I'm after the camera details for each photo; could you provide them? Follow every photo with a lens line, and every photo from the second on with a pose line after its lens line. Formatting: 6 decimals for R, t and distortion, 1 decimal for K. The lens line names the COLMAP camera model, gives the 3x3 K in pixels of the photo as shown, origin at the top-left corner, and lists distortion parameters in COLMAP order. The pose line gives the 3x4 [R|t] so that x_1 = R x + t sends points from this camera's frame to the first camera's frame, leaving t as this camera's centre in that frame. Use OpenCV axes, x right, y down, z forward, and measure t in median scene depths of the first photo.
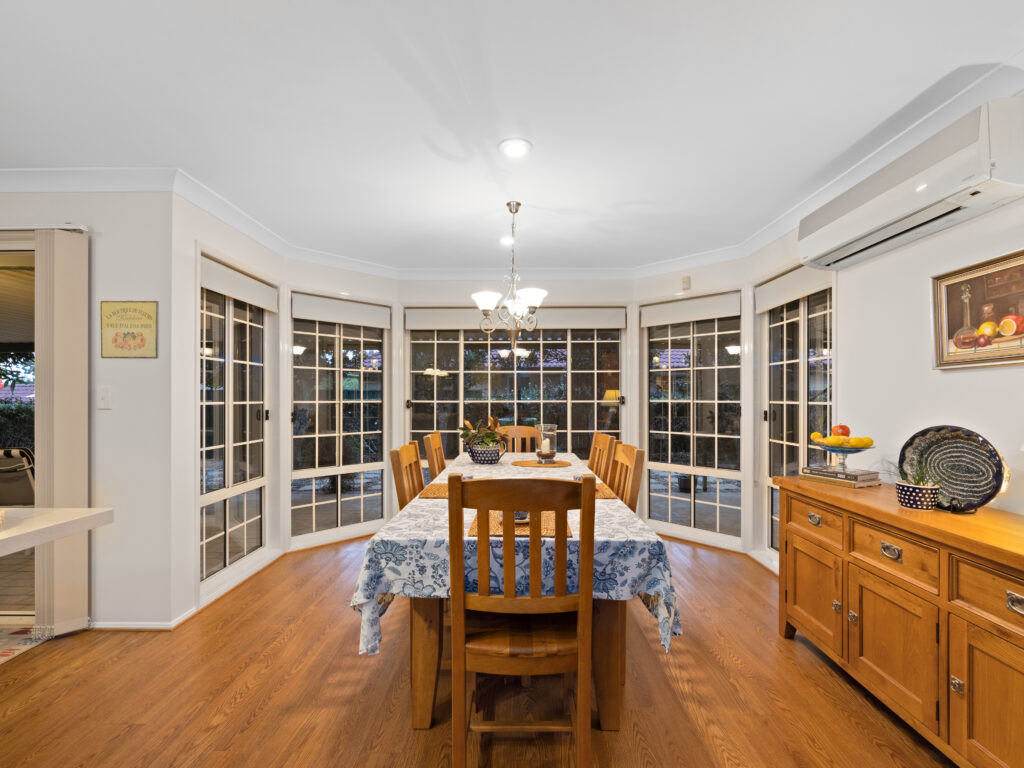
lens RADIAL K [[463.3, 0, 514.8], [0, 463.3, 396.6], [0, 0, 1]] dist [-0.003009, 0.000644]
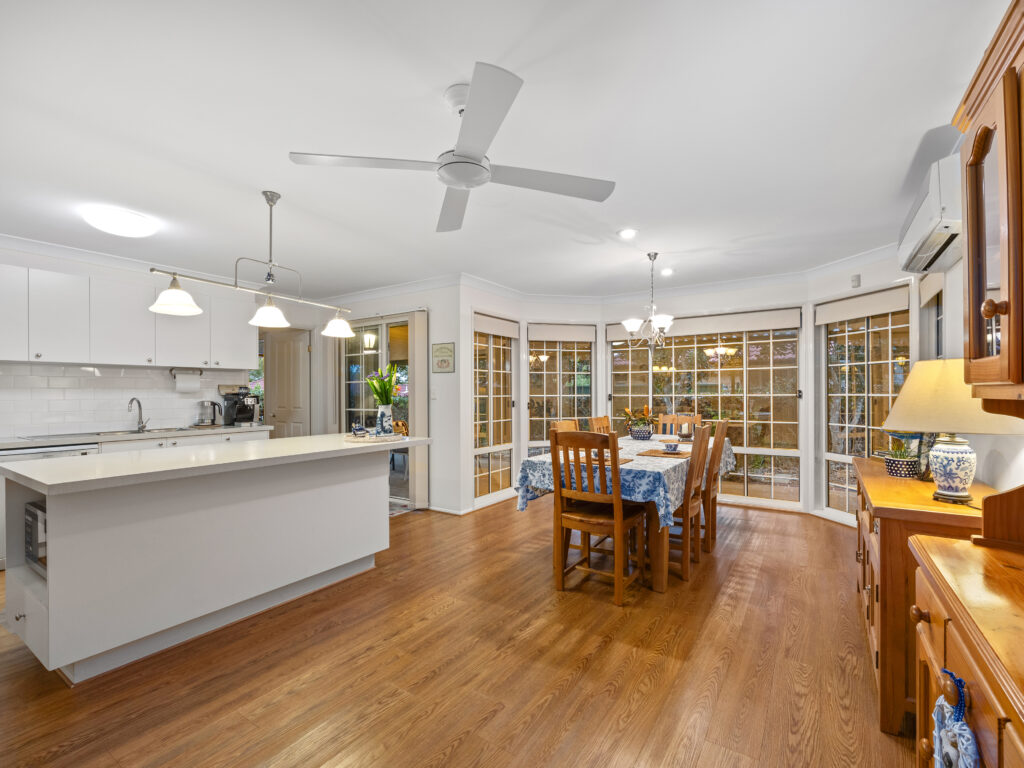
lens RADIAL K [[463.3, 0, 515.3], [0, 463.3, 389.5], [0, 0, 1]] dist [-0.003009, 0.000644]
pose [[0.840519, -0.008045, -0.541722, 0.464158], [0.005922, 0.999966, -0.005662, -0.000277], [0.541750, 0.001551, 0.840539, -0.461523]]
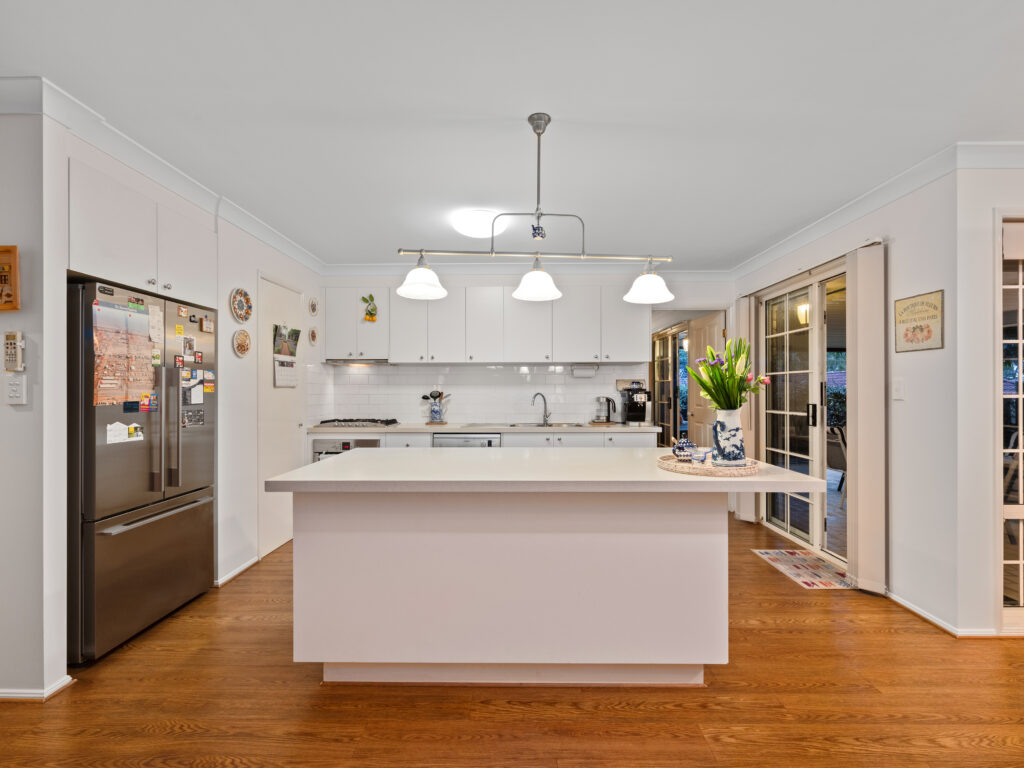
lens RADIAL K [[463.3, 0, 514.6], [0, 463.3, 388.1], [0, 0, 1]] dist [-0.003009, 0.000644]
pose [[-0.004261, -0.004323, -0.999982, 0.193031], [0.003664, 0.999984, -0.004339, 0.000834], [0.999984, -0.003682, -0.004245, 0.105557]]
